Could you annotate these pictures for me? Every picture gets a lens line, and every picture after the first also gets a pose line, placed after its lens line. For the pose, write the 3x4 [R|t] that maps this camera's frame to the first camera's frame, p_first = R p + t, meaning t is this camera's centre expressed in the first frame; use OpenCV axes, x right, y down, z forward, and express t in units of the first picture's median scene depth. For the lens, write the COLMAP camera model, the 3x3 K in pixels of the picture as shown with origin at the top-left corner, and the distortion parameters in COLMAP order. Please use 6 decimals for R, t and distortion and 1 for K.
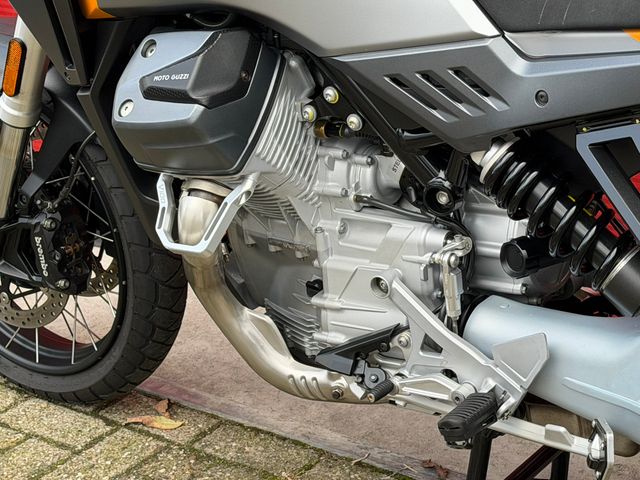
lens RADIAL K [[1570.3, 0, 322.9], [0, 1570.3, 241.7], [0, 0, 1]] dist [0.189189, 0.000000]
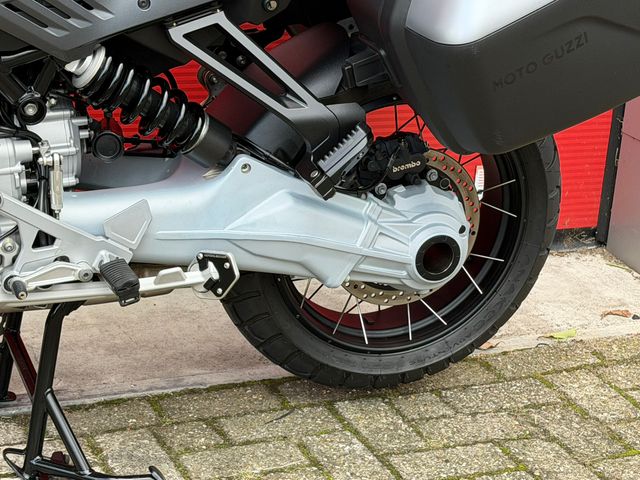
lens RADIAL K [[1570.3, 0, 333.2], [0, 1570.3, 230.6], [0, 0, 1]] dist [0.189189, 0.000000]
pose [[0.514429, -0.193756, 0.835357, -0.804466], [0.235347, 0.968635, 0.079737, 0.017724], [-0.824606, 0.155580, 0.543894, 0.205039]]
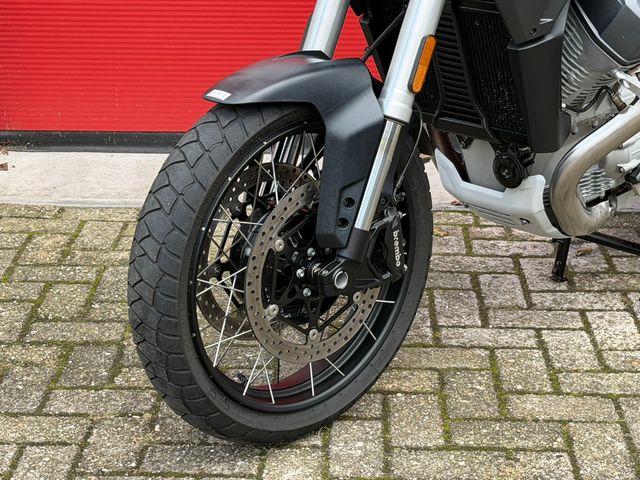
lens RADIAL K [[1450.4, 0, 325.2], [0, 1450.4, 243.1], [0, 0, 1]] dist [0.154943, 0.000000]
pose [[0.174566, -0.260294, 0.949618, -1.491369], [0.400595, 0.899776, 0.172992, -0.245811], [-0.899472, 0.350214, 0.261343, 1.013825]]
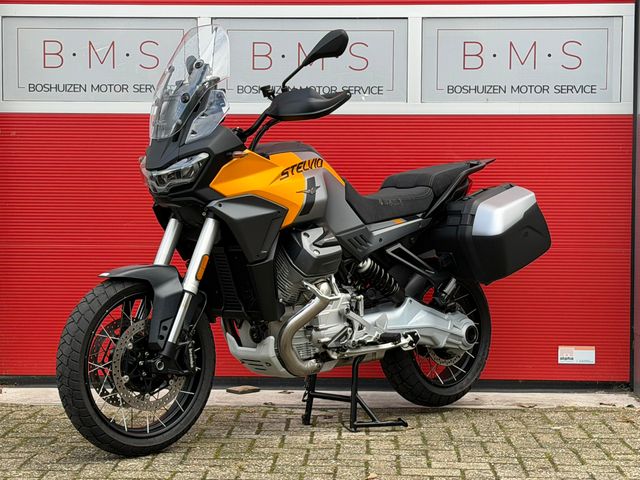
lens RADIAL K [[1450.4, 0, 317.8], [0, 1450.4, 245.0], [0, 0, 1]] dist [0.154943, 0.000000]
pose [[0.180545, 0.055117, 0.982021, -2.854651], [0.391243, 0.912015, -0.123118, 0.244954], [-0.902404, 0.406438, 0.143096, 0.616582]]
